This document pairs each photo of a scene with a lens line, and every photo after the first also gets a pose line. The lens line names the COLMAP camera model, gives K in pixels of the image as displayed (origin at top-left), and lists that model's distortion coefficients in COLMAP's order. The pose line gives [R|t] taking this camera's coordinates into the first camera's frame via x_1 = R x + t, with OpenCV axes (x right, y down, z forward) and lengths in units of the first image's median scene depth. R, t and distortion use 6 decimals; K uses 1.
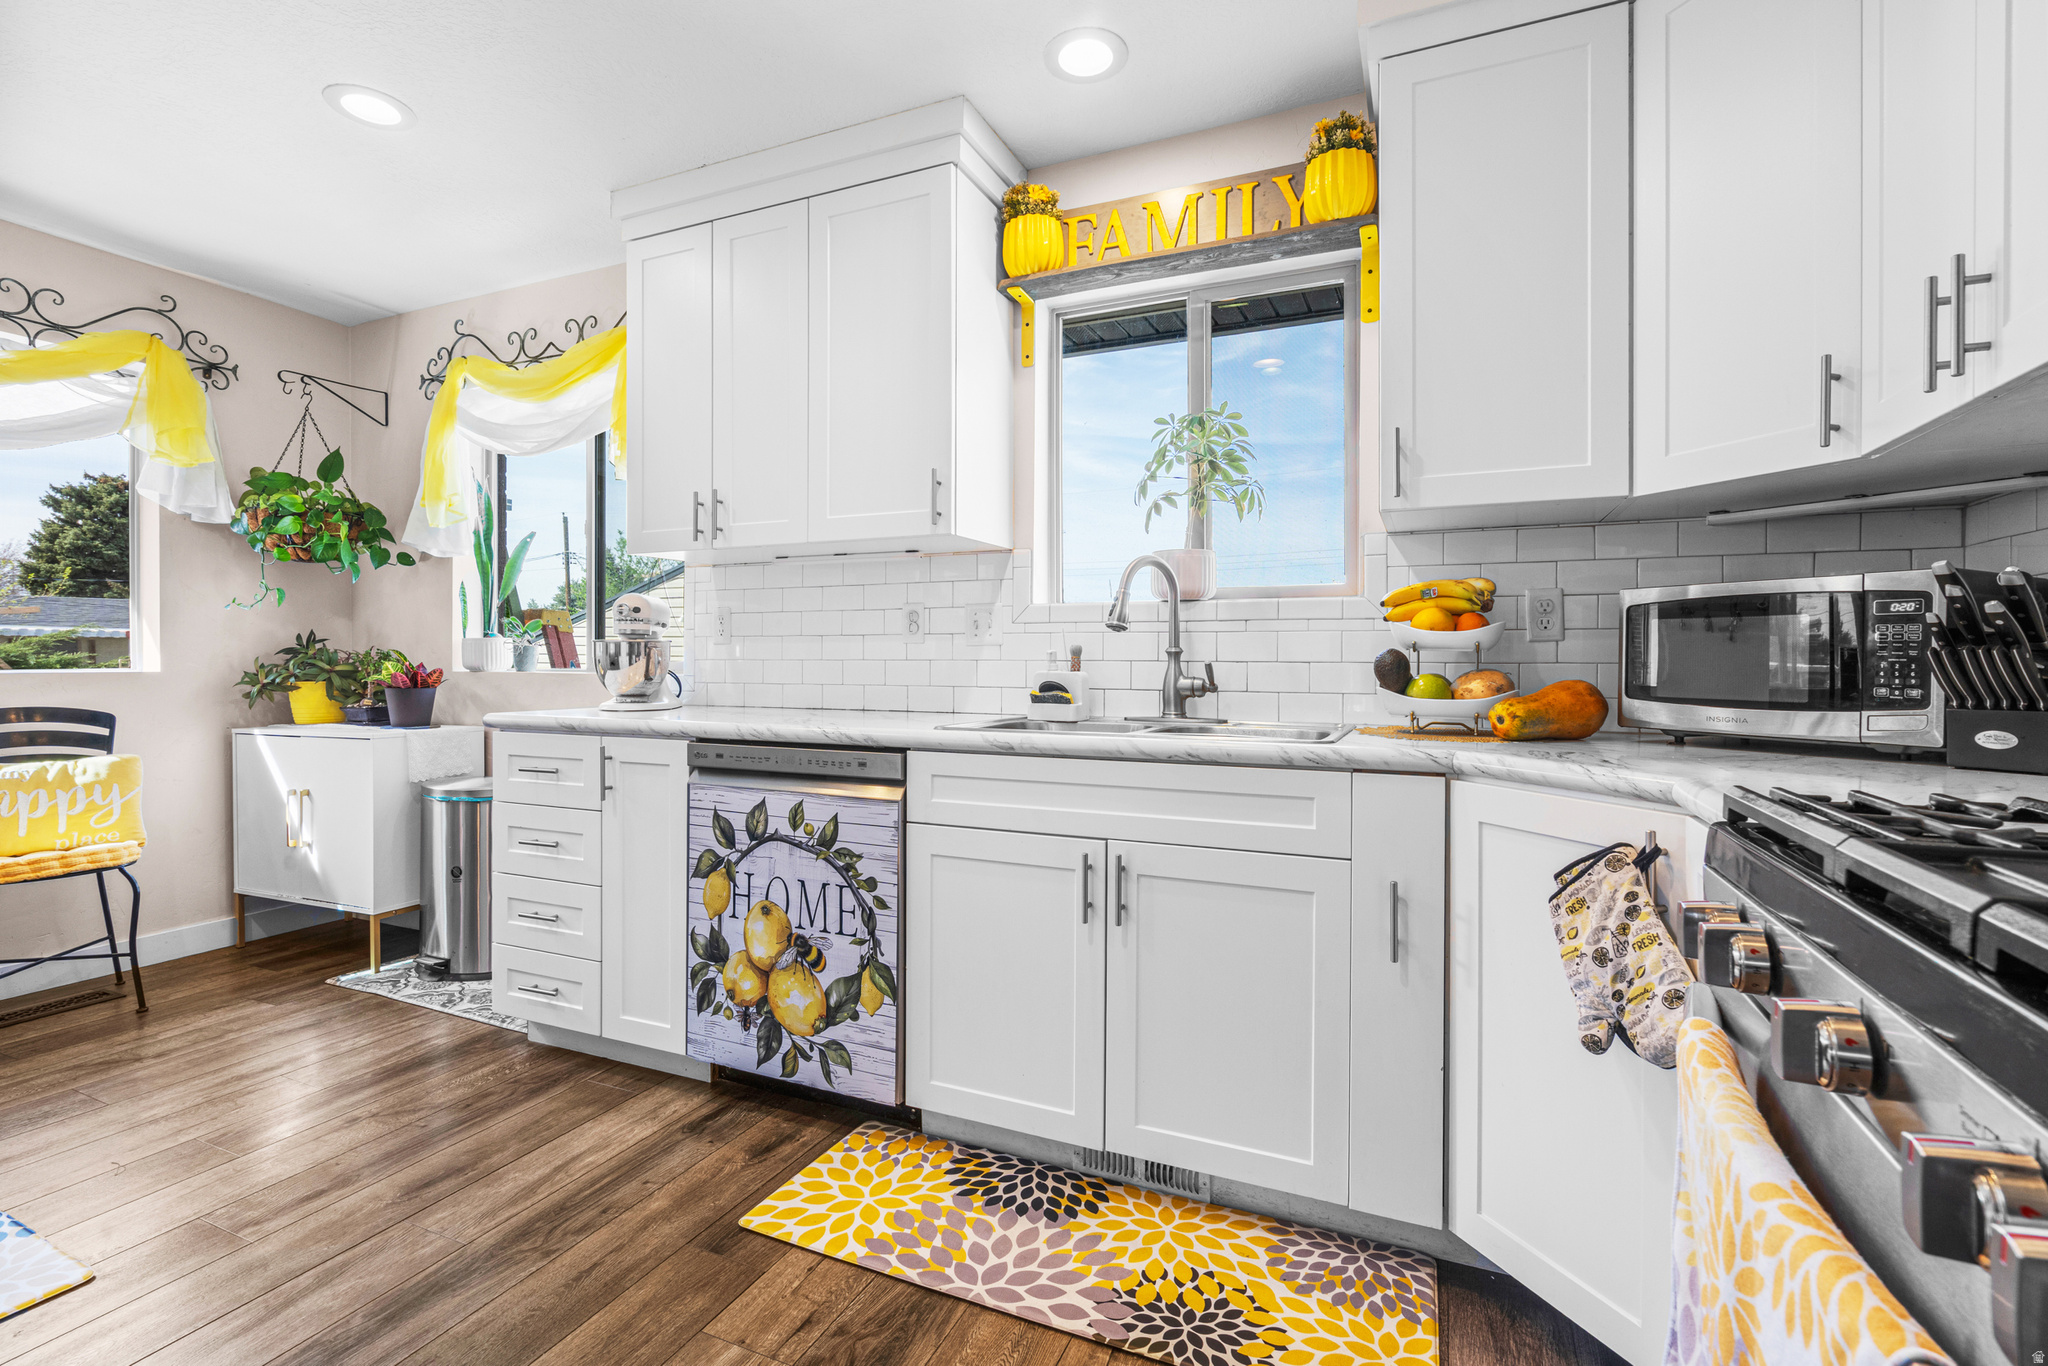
lens RADIAL K [[921.5, 0, 1030.5], [0, 921.5, 664.4], [0, 0, 1]] dist [-0.012134, 0.002563]
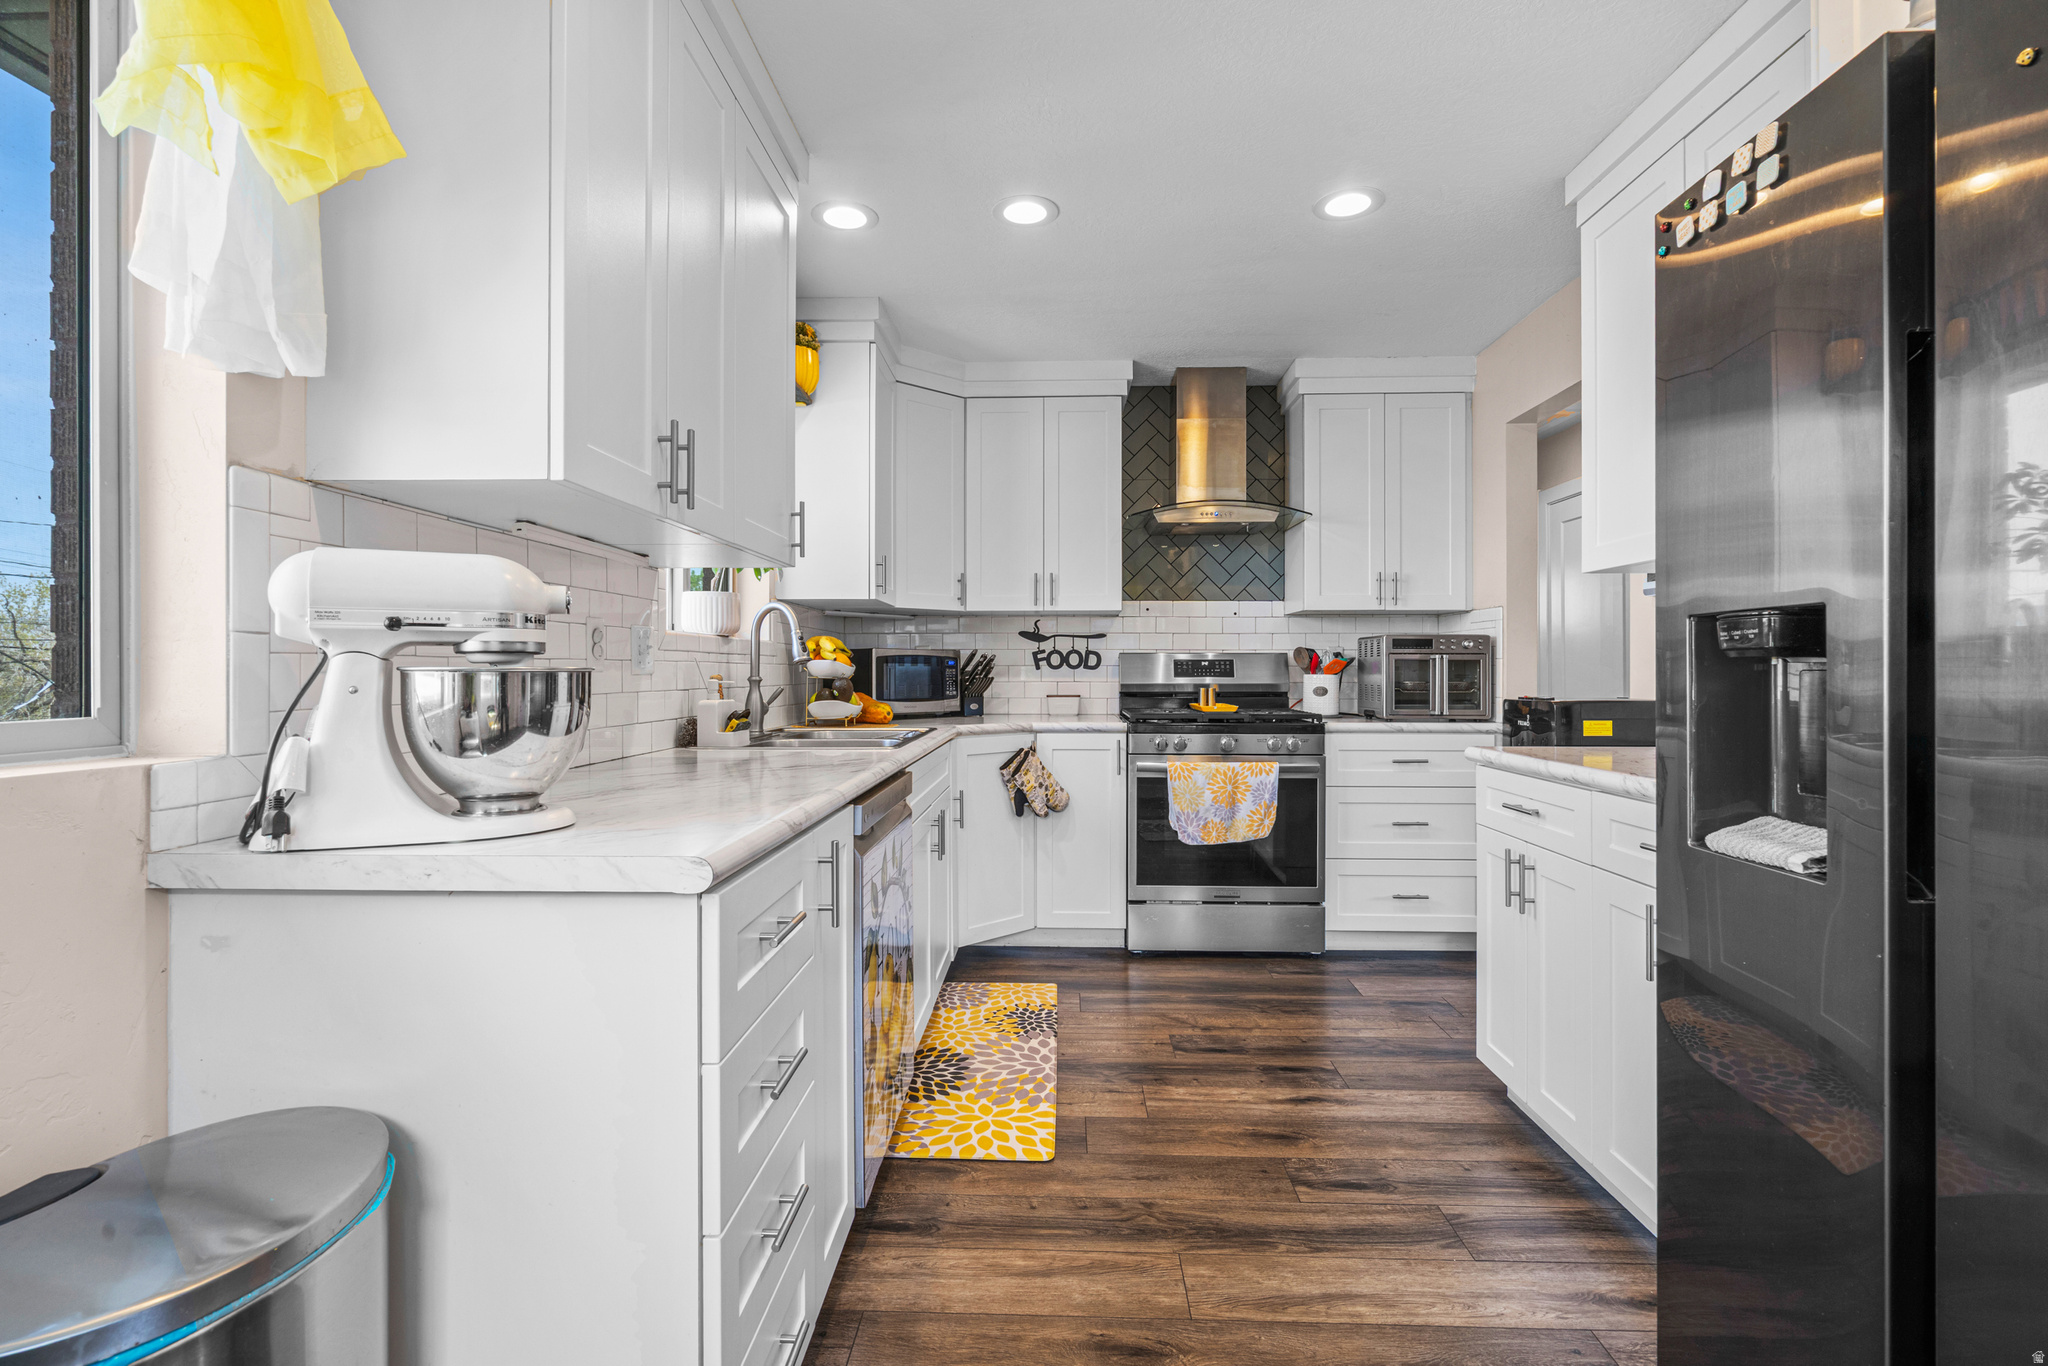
lens RADIAL K [[921.5, 0, 1023.4], [0, 921.5, 674.7], [0, 0, 1]] dist [-0.012134, 0.002563]
pose [[-0.359789, -0.004773, 0.933022, -1.455344], [0.002463, 0.999979, 0.006065, -0.035511], [-0.933031, 0.004480, -0.359769, 1.493824]]
